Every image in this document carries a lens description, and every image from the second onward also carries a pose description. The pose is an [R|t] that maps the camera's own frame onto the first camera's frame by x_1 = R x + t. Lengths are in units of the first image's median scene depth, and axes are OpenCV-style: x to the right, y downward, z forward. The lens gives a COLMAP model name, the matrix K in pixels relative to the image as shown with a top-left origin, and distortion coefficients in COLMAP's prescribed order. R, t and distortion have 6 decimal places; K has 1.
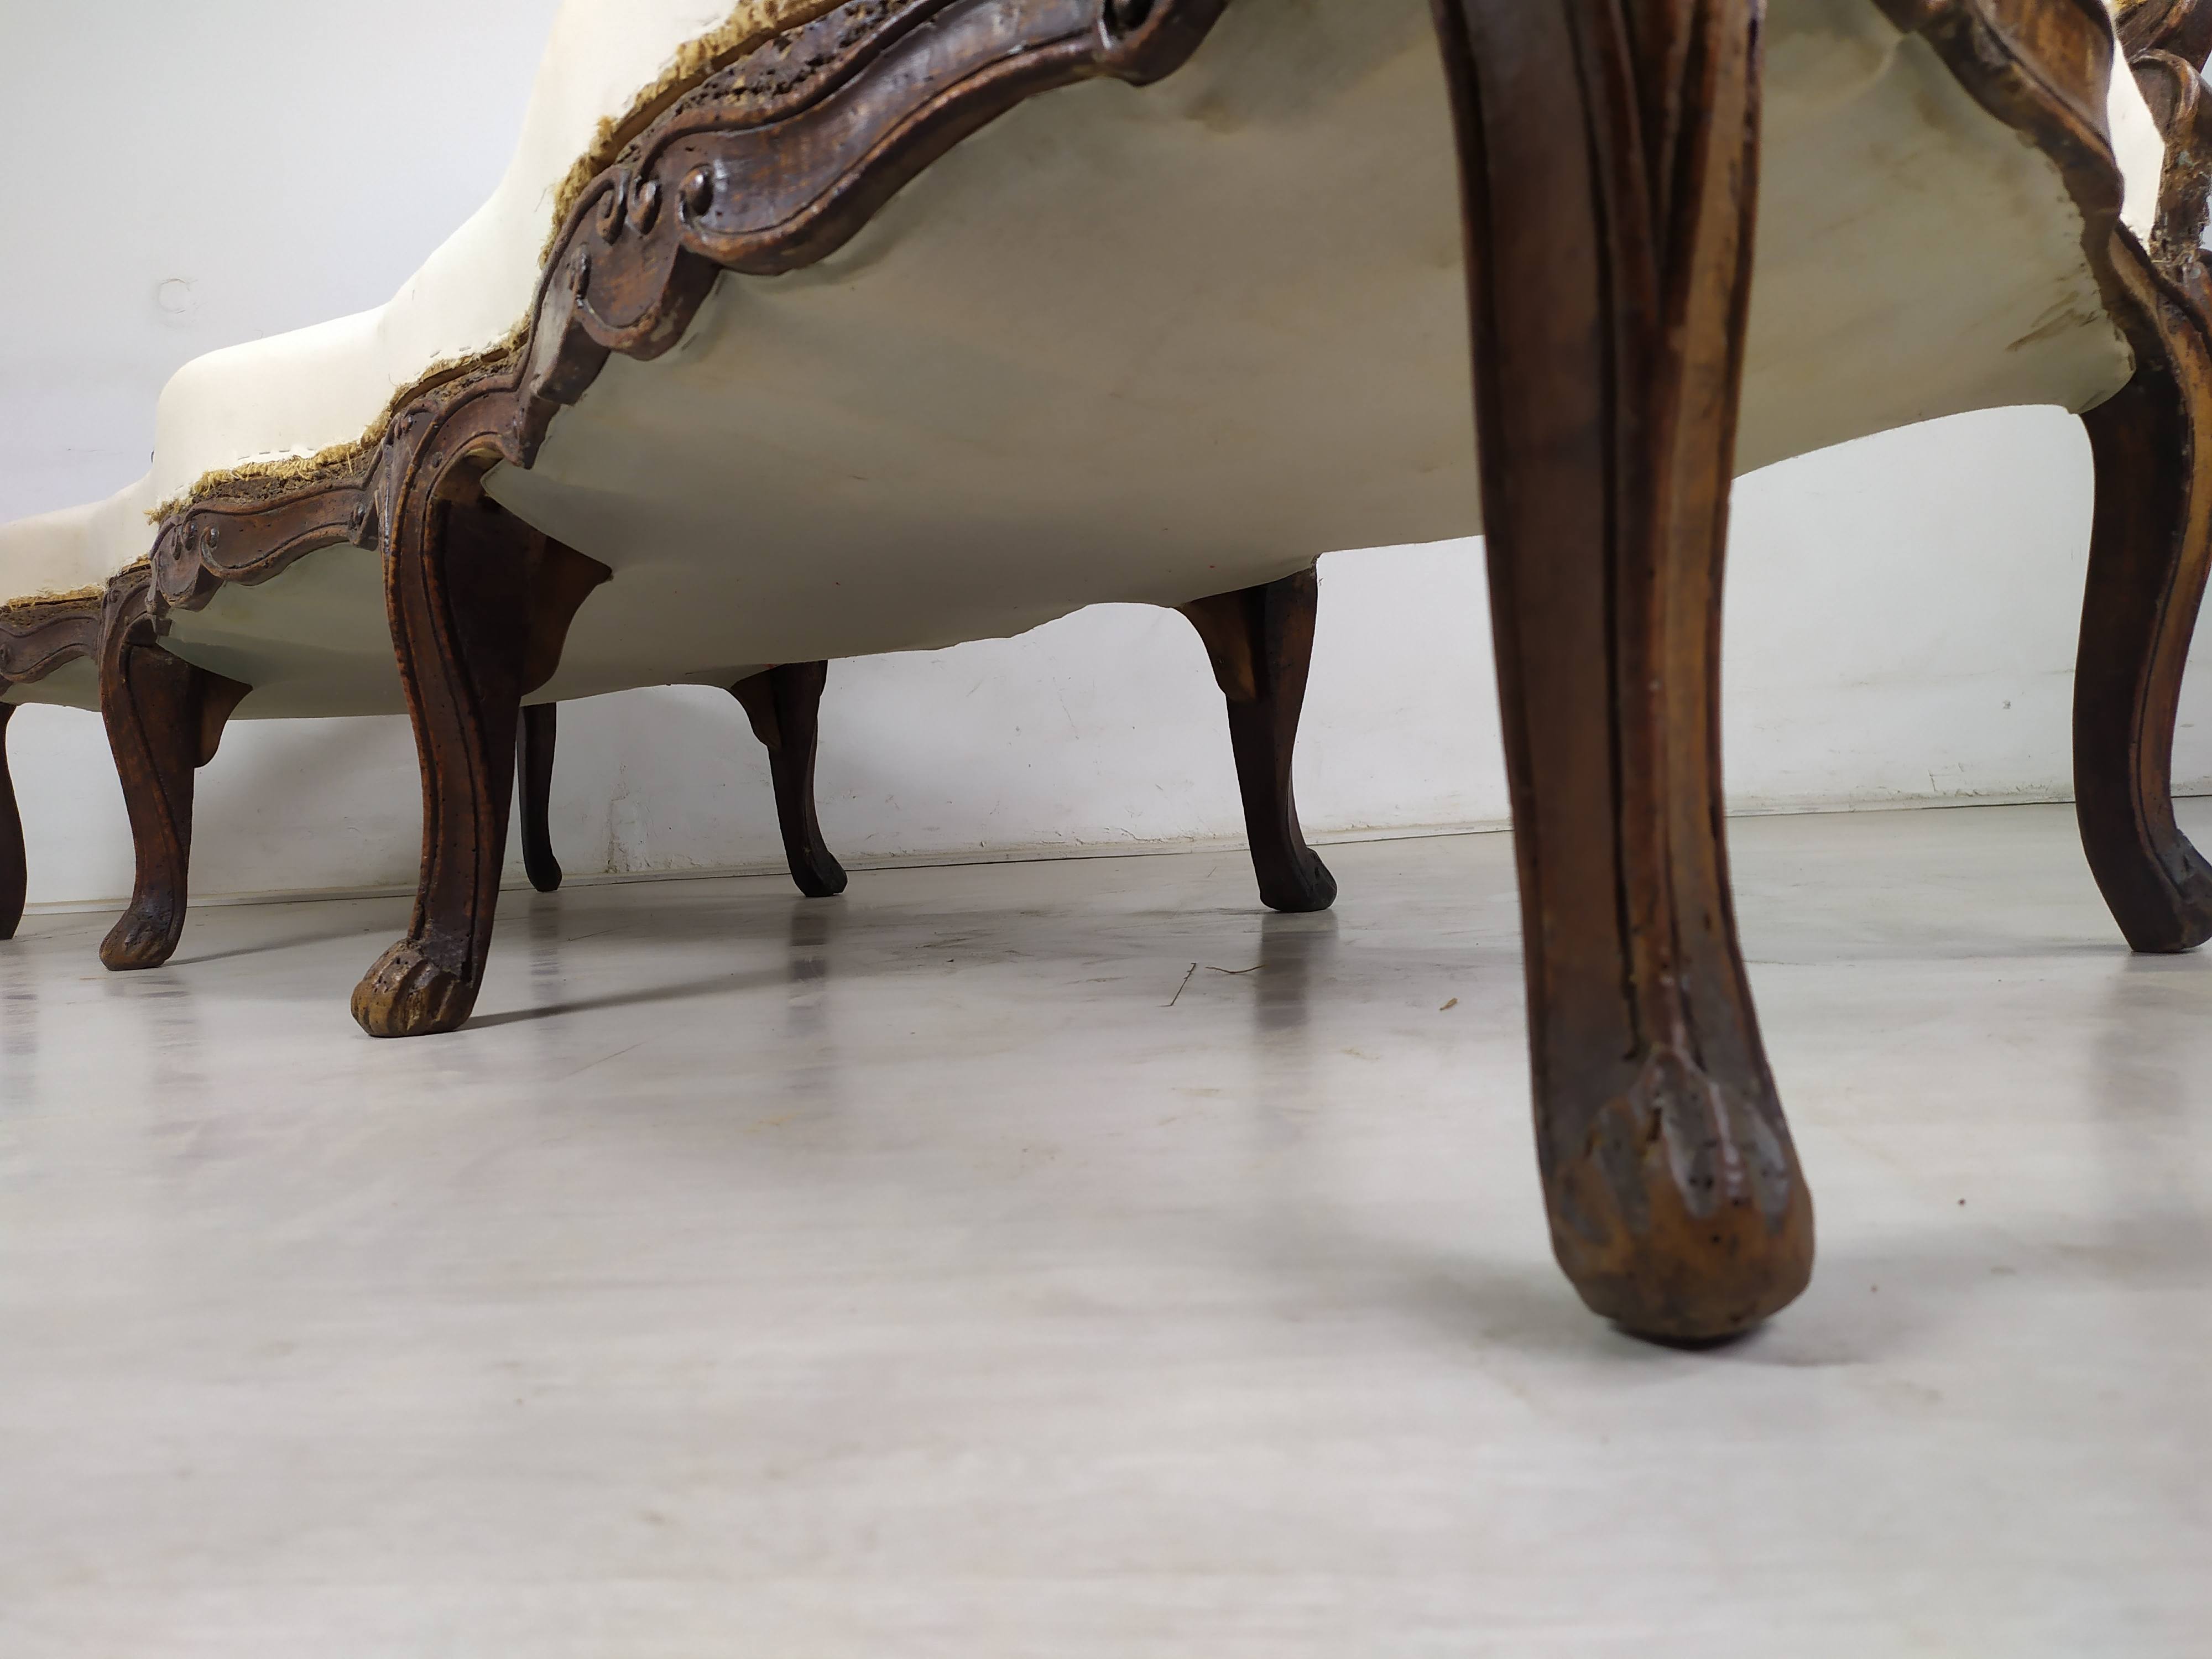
lens RADIAL K [[1656.5, 0, 1110.3], [0, 1656.5, 851.6], [0, 0, 1]] dist [0.039973, -0.007265]
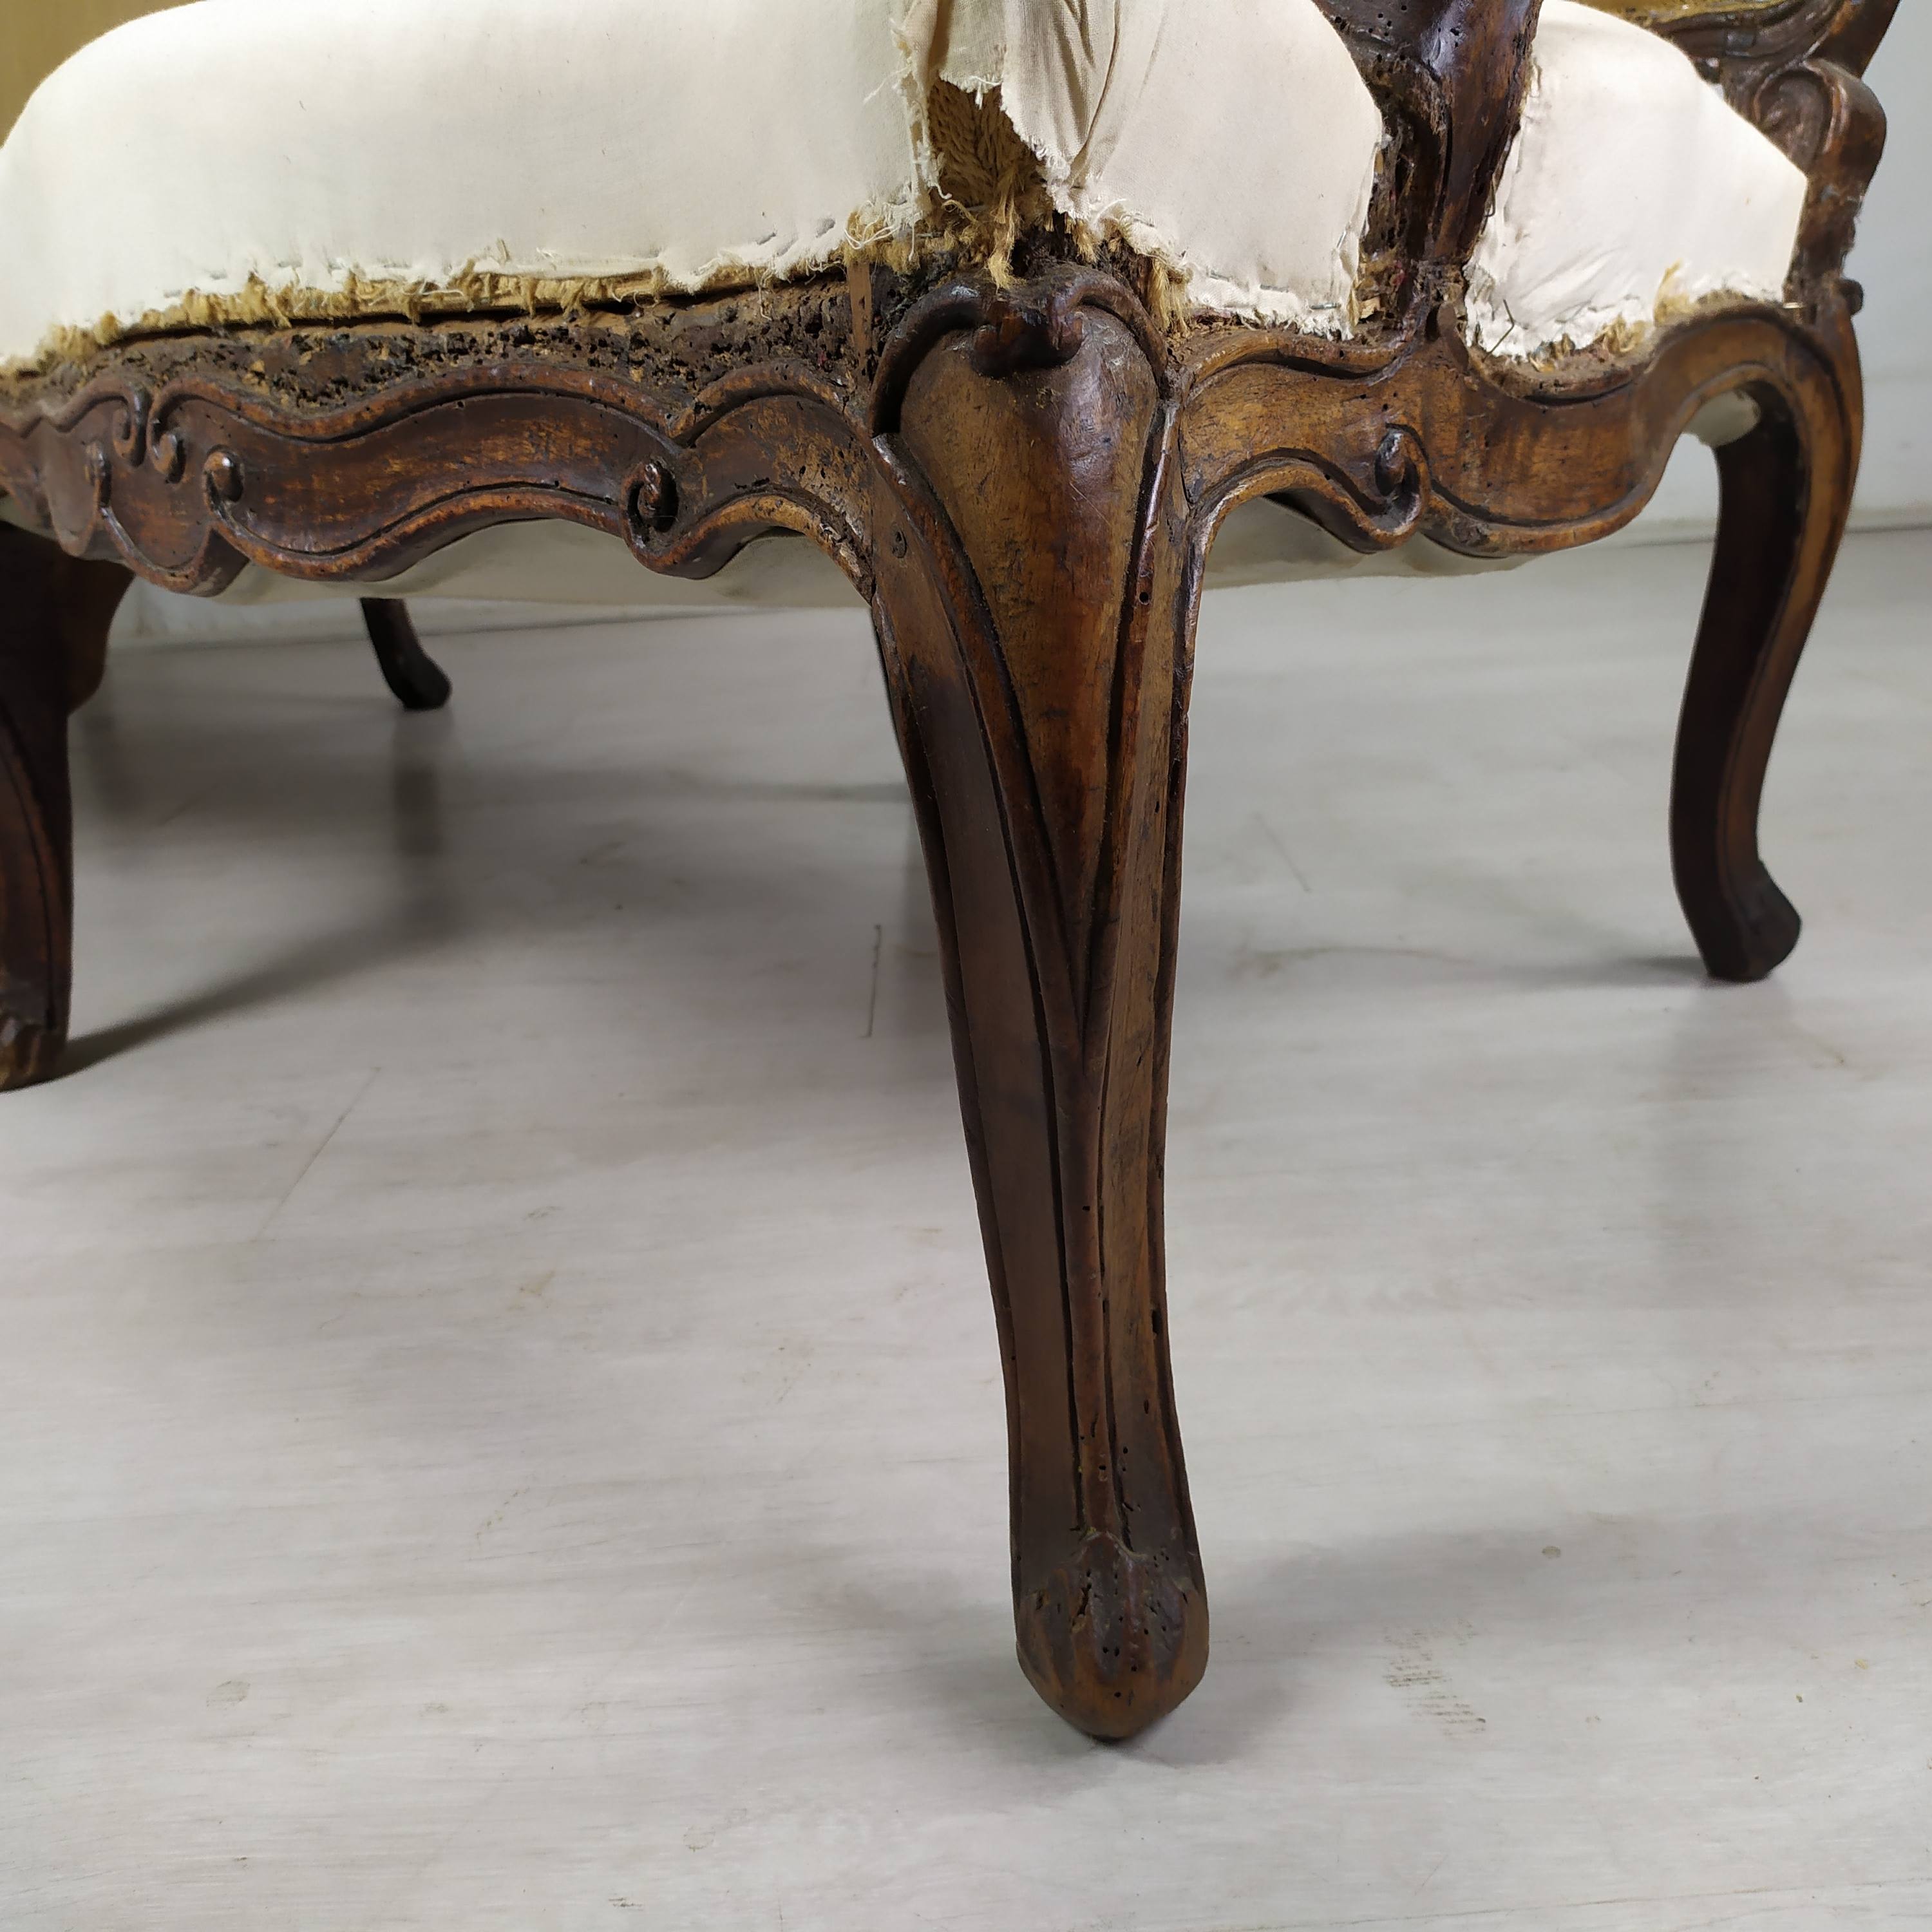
lens RADIAL K [[1964.7, 0, 970.3], [0, 1964.7, 997.7], [0, 0, 1]] dist [0.016613, -0.021001]
pose [[0.995911, -0.033449, 0.083918, 0.069112], [0.007532, 0.956438, 0.291839, -0.418657], [-0.090024, -0.290014, 0.952779, -0.187440]]
